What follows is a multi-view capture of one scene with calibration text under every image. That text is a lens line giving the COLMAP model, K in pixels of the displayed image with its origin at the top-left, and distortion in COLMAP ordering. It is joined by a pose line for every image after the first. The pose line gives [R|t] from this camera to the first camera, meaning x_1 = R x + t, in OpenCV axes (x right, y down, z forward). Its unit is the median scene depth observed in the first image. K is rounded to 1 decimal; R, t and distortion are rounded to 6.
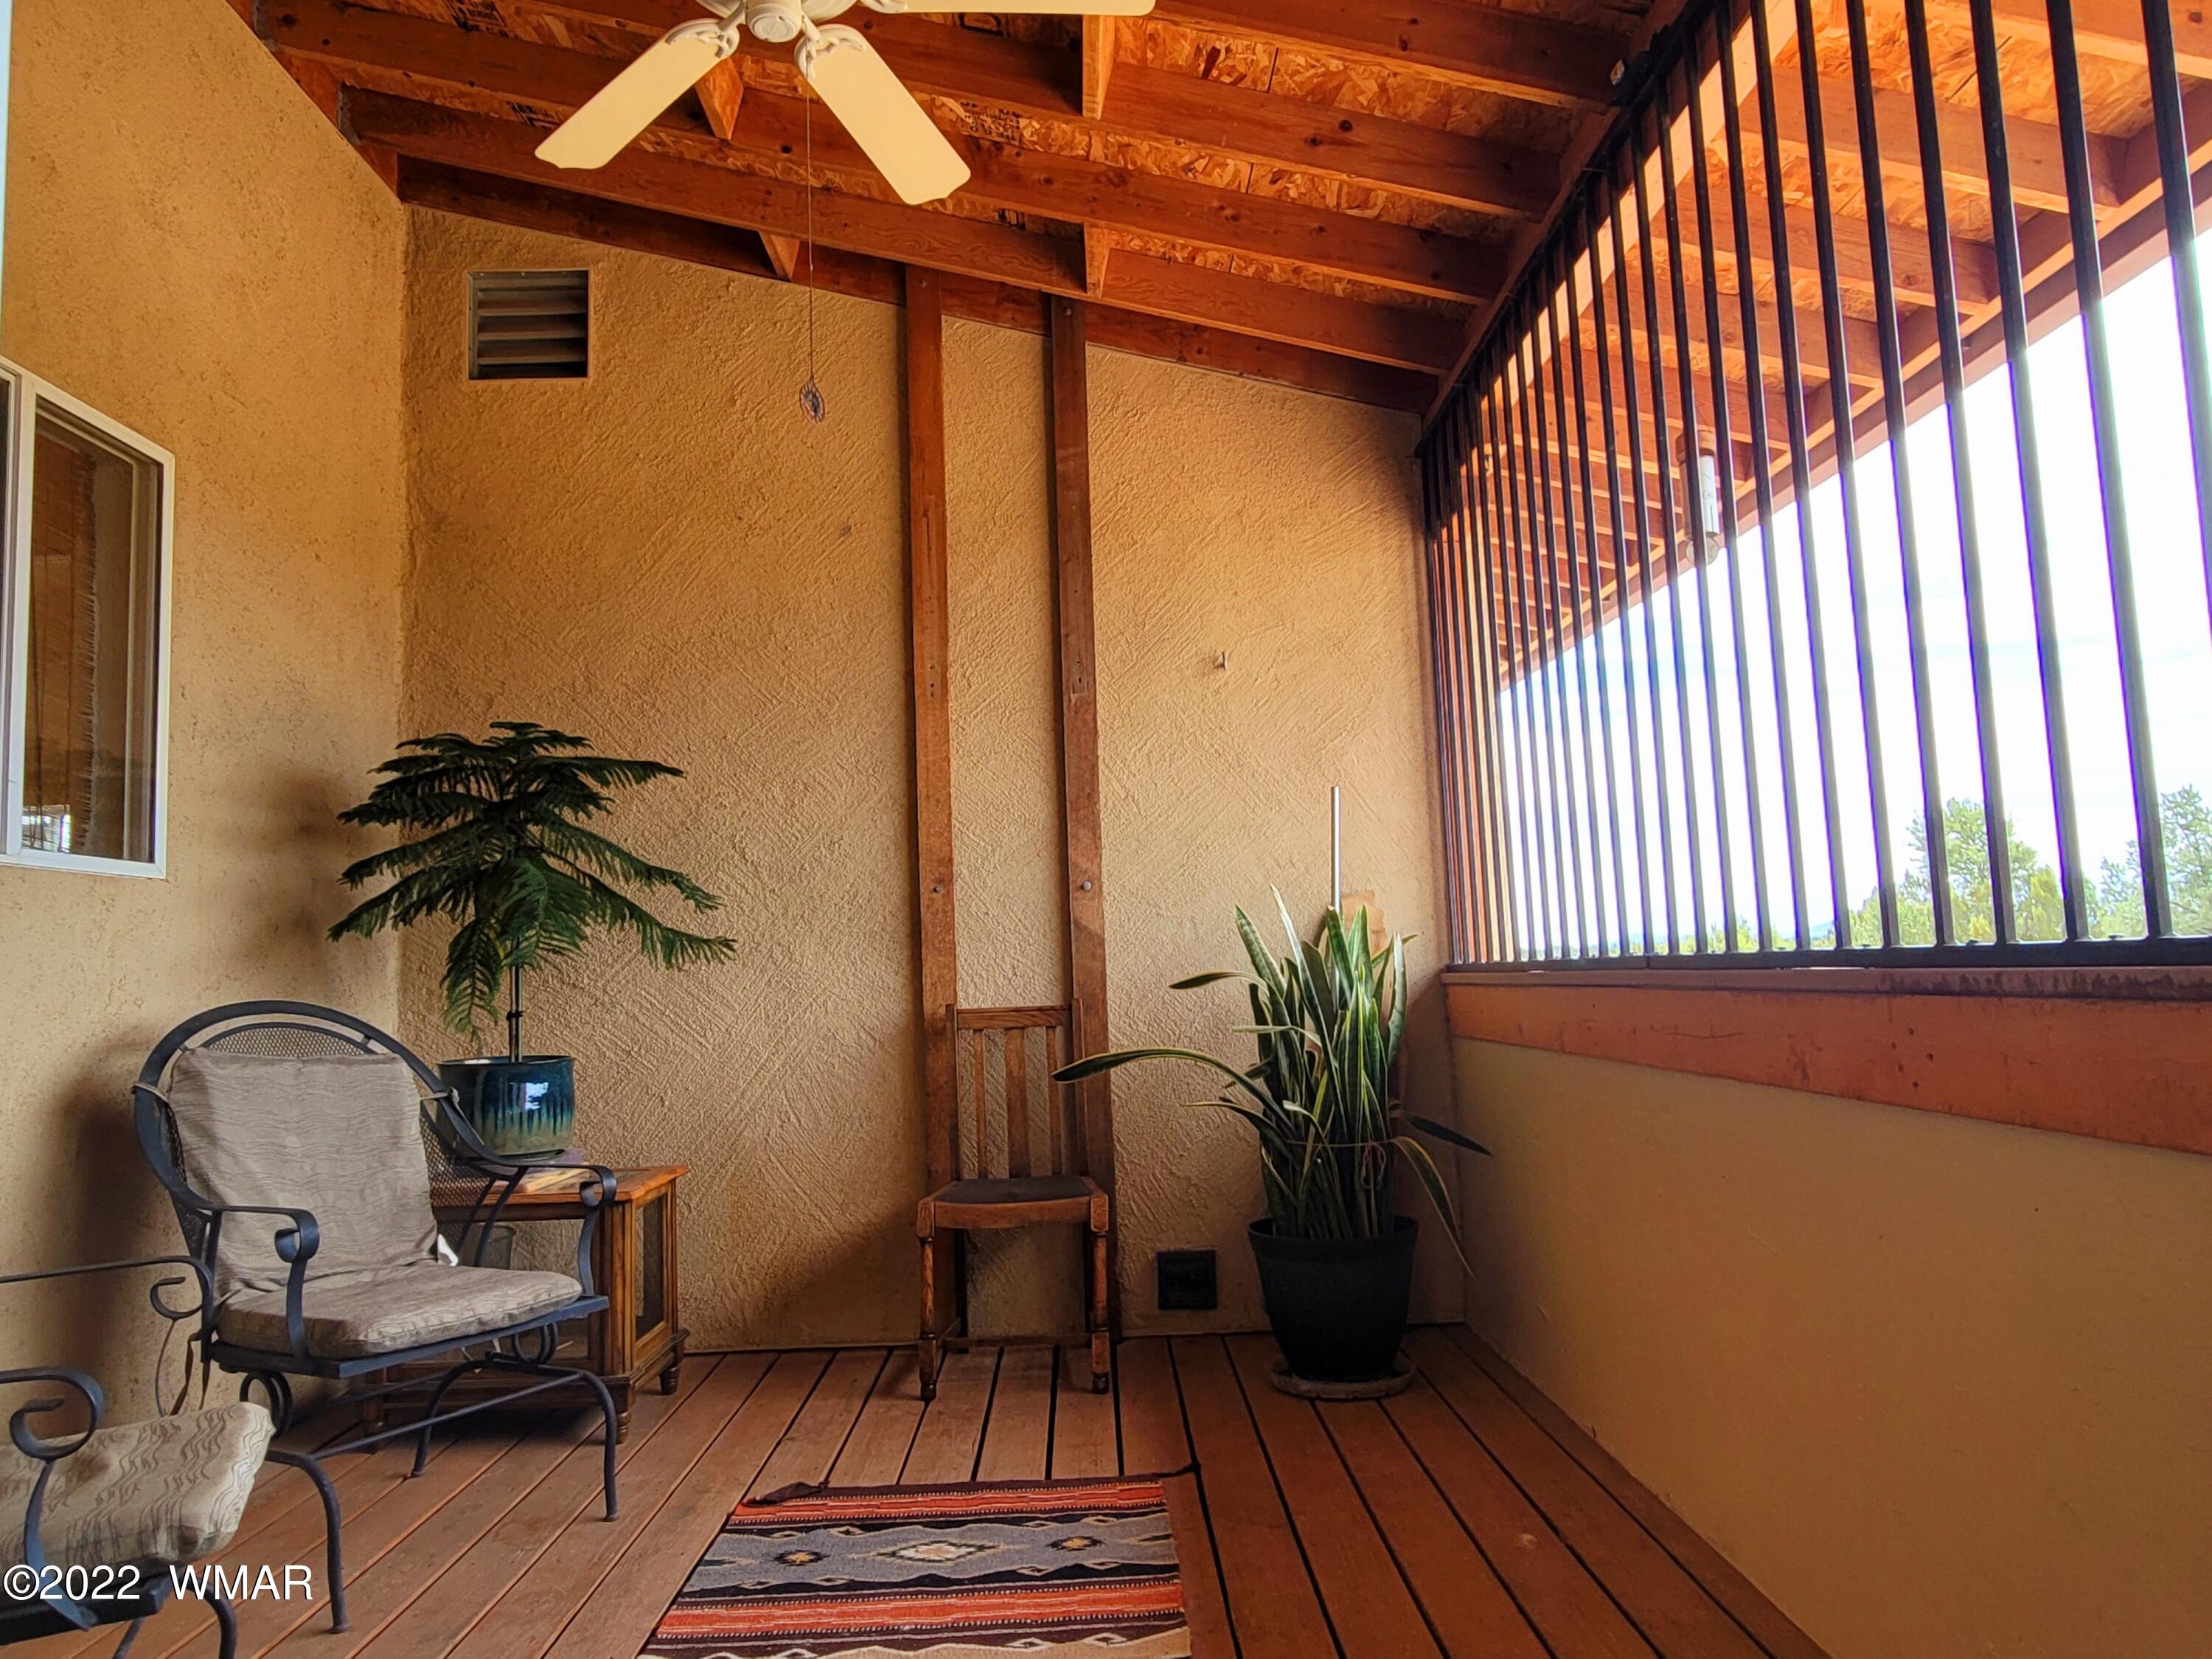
lens RADIAL K [[1493.7, 0, 1106.0], [0, 1493.7, 829.5], [0, 0, 1]] dist [-0.001089, -0.002220]
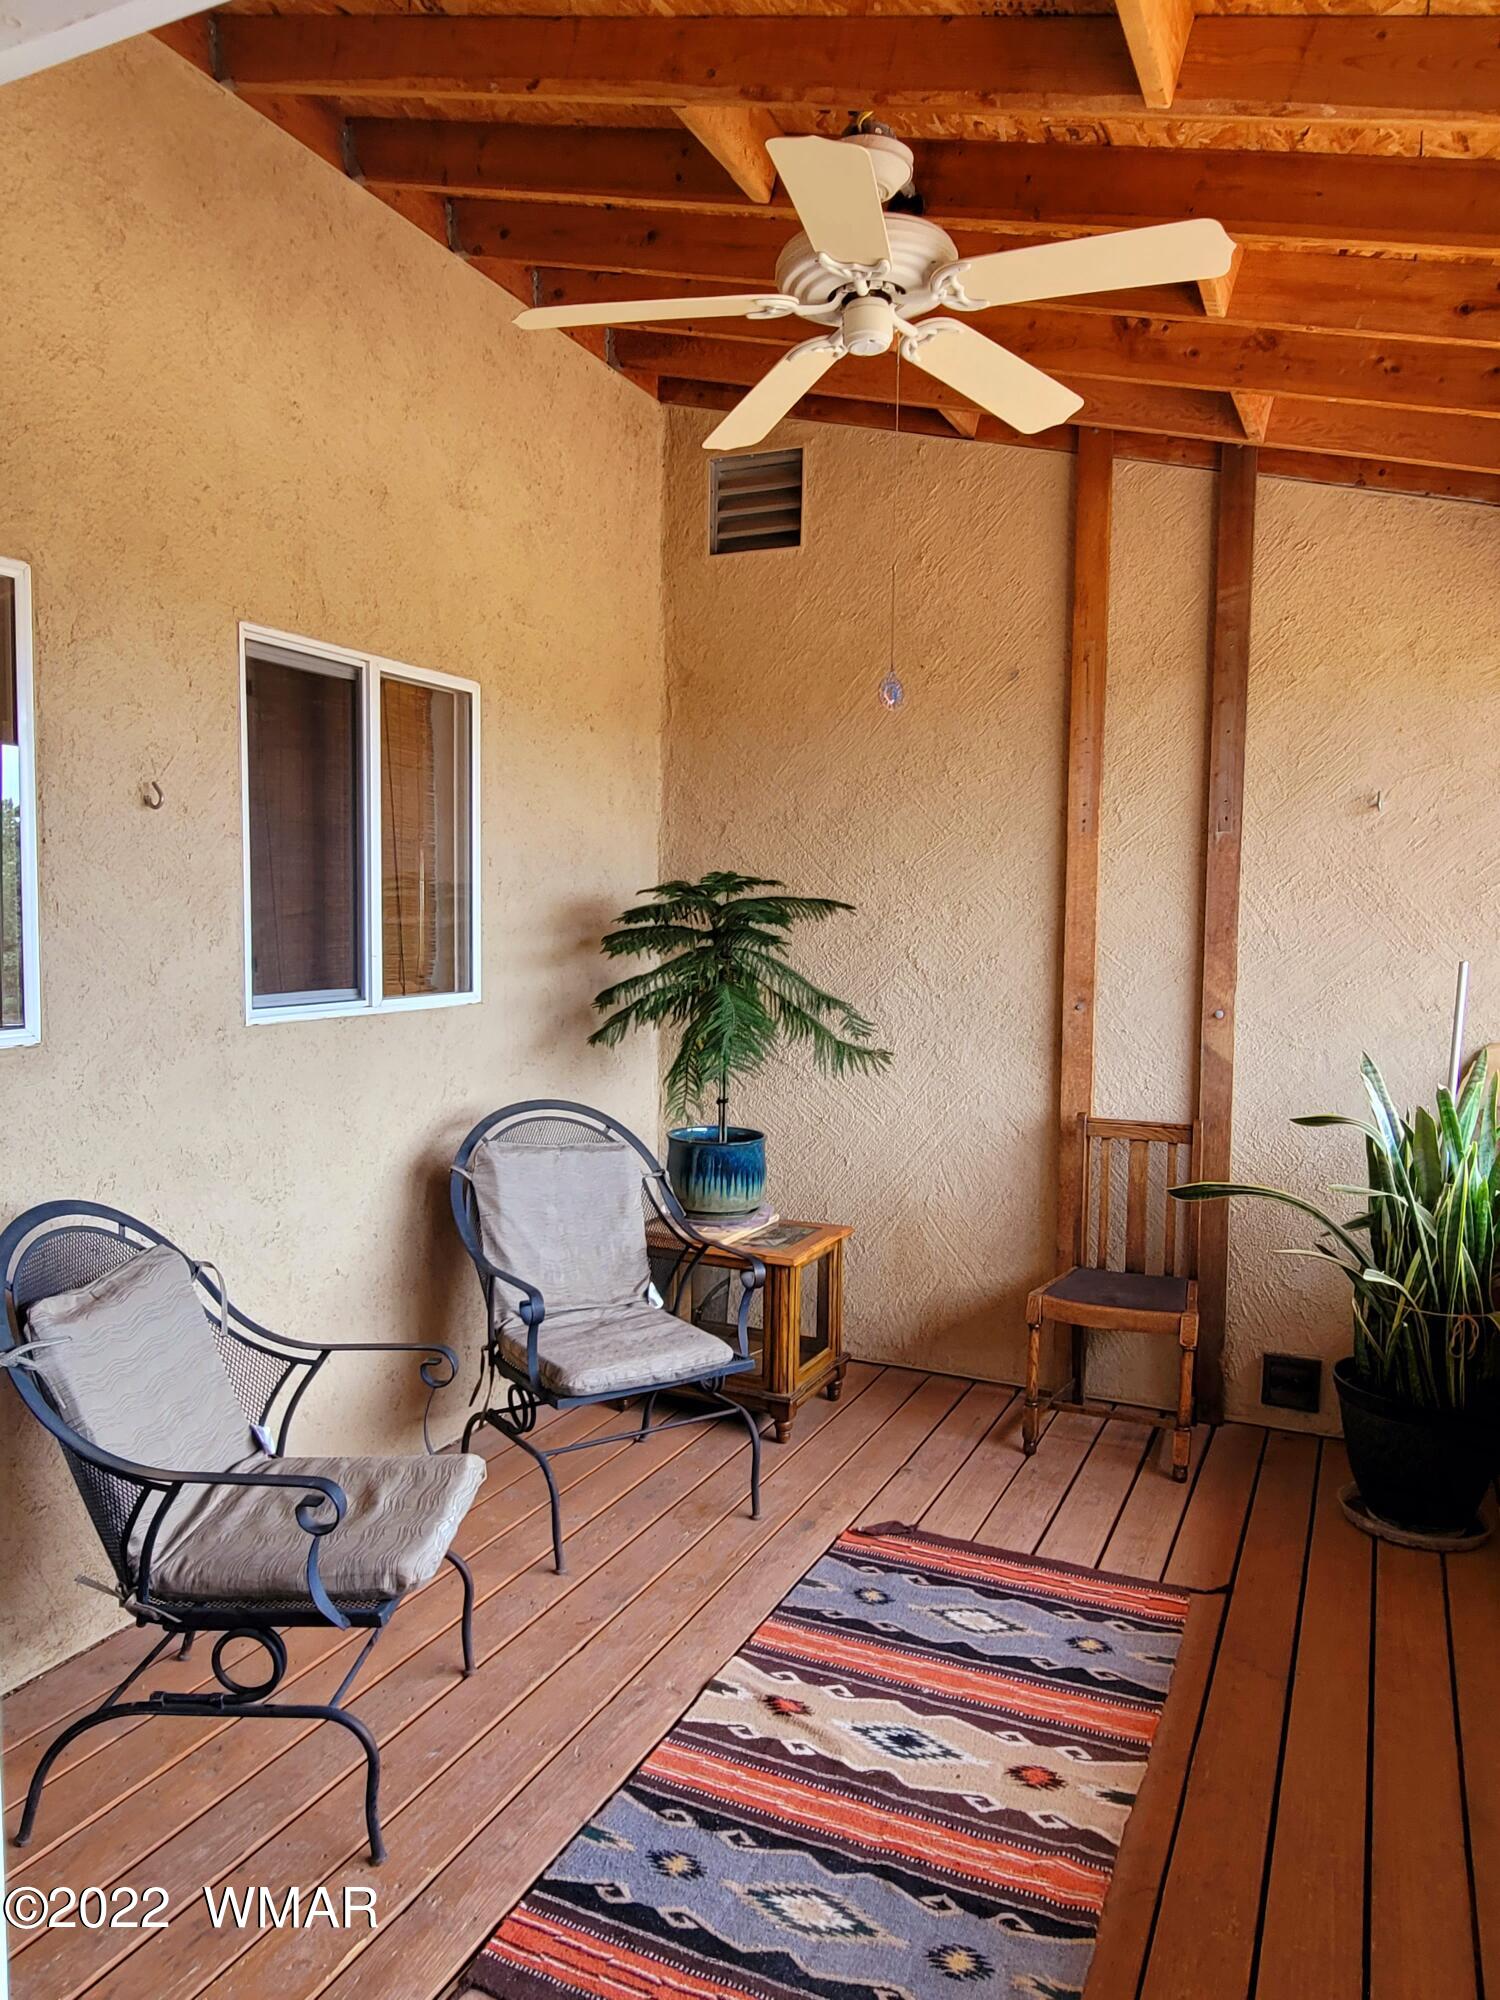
lens RADIAL K [[1350.5, 0, 750.0], [0, 1350.5, 1000.0], [0, 0, 1]] dist [-0.001089, -0.002220]
pose [[0.899954, 0.074927, -0.429498, 0.113609], [-0.004319, 0.986606, 0.163065, -0.147444], [0.435963, -0.144896, 0.888224, -0.005017]]
